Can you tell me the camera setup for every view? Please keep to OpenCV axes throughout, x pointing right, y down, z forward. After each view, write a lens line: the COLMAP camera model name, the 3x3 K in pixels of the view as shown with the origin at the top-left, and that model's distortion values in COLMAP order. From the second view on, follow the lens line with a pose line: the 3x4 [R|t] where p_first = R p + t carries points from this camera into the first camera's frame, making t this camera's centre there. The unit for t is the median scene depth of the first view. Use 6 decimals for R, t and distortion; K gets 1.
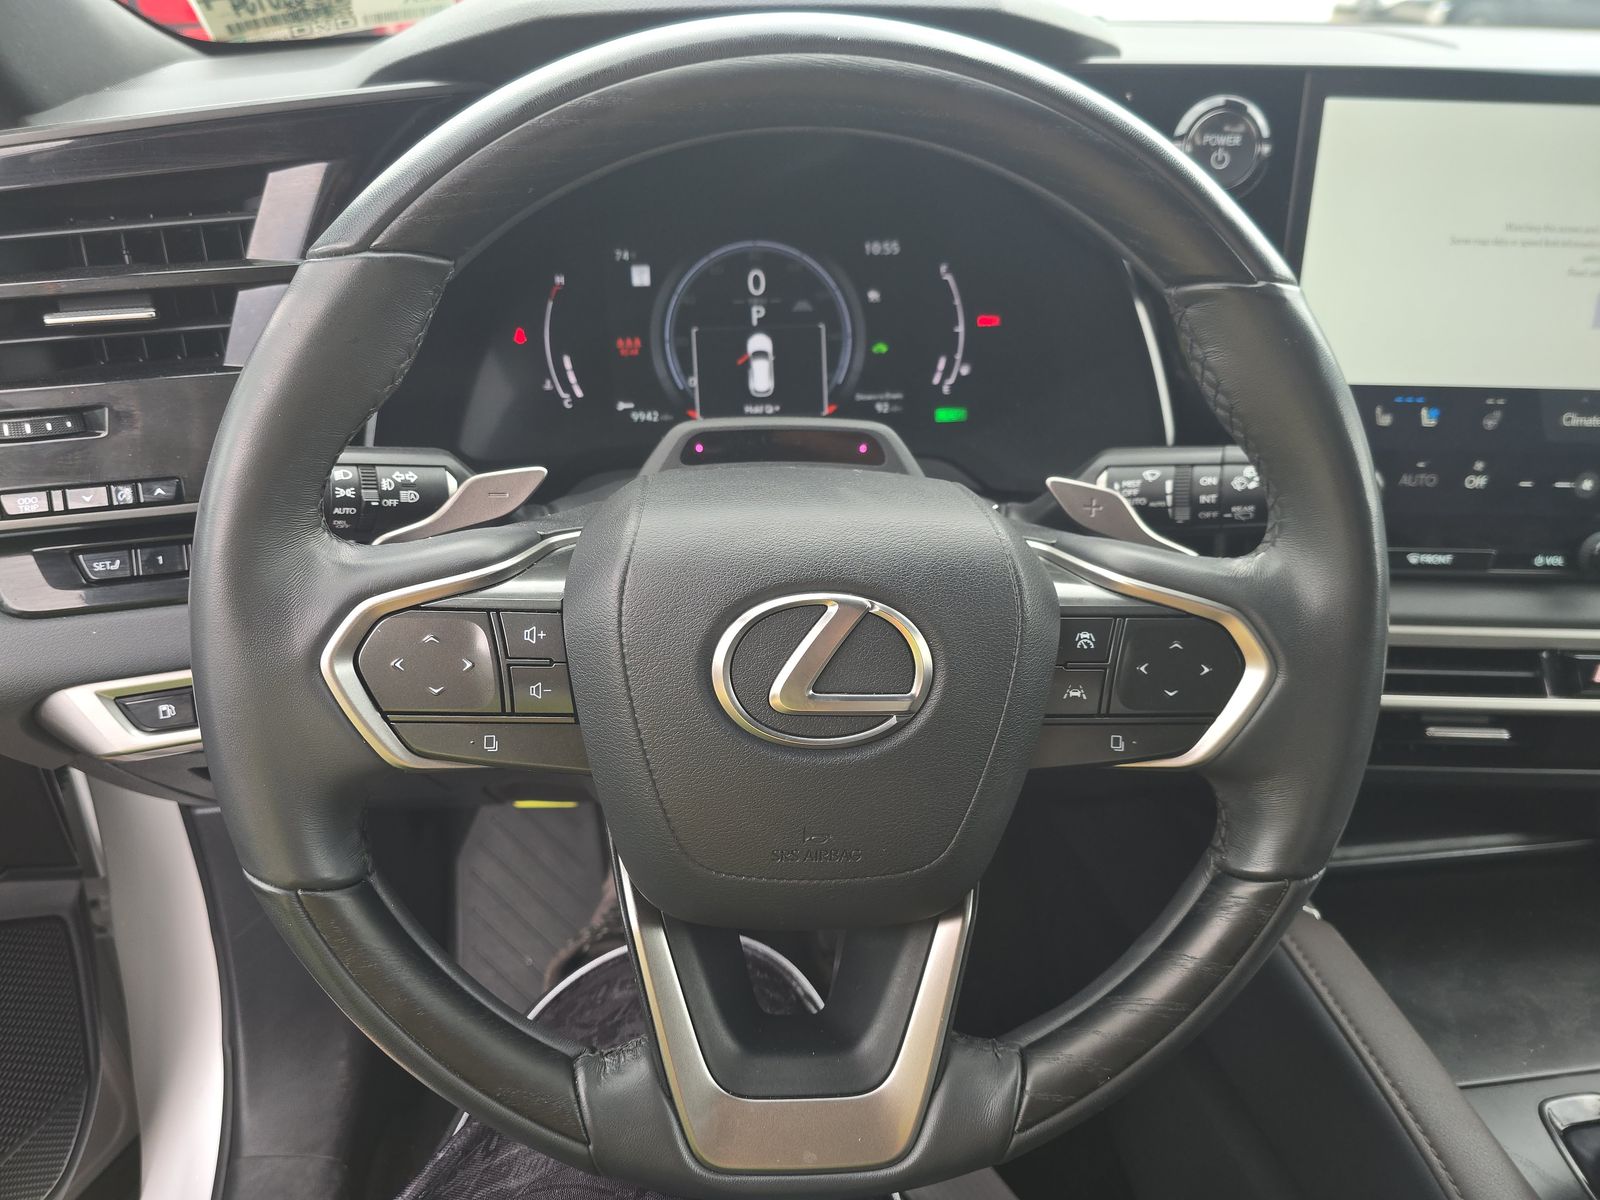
lens RADIAL K [[1087.3, 0, 750.5], [0, 1087.3, 661.8], [0, 0, 1]] dist [0.019014, -0.036985]
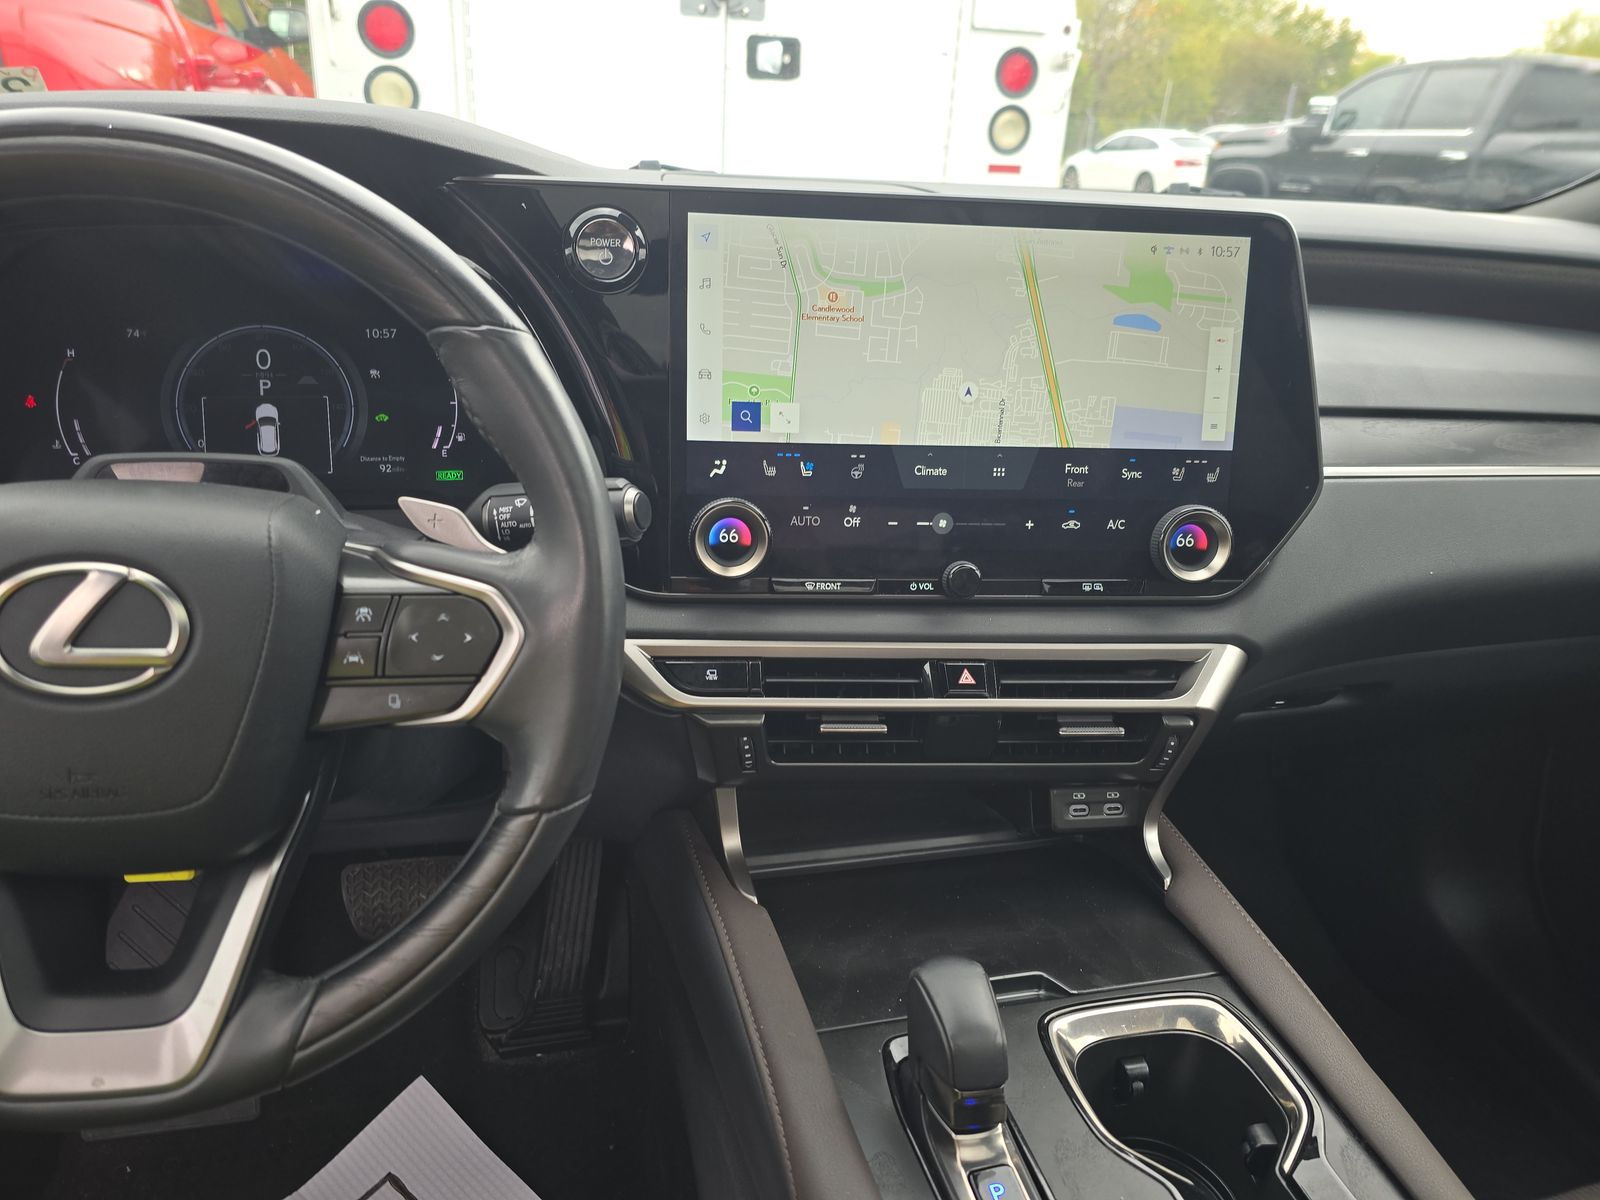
lens RADIAL K [[1087.3, 0, 774.9], [0, 1087.3, 661.0], [0, 0, 1]] dist [0.019014, -0.036985]
pose [[0.990327, -0.017241, 0.137679, 0.401223], [0.035158, 0.991049, -0.128785, 0.136767], [-0.134226, 0.132379, 0.982069, -0.151101]]
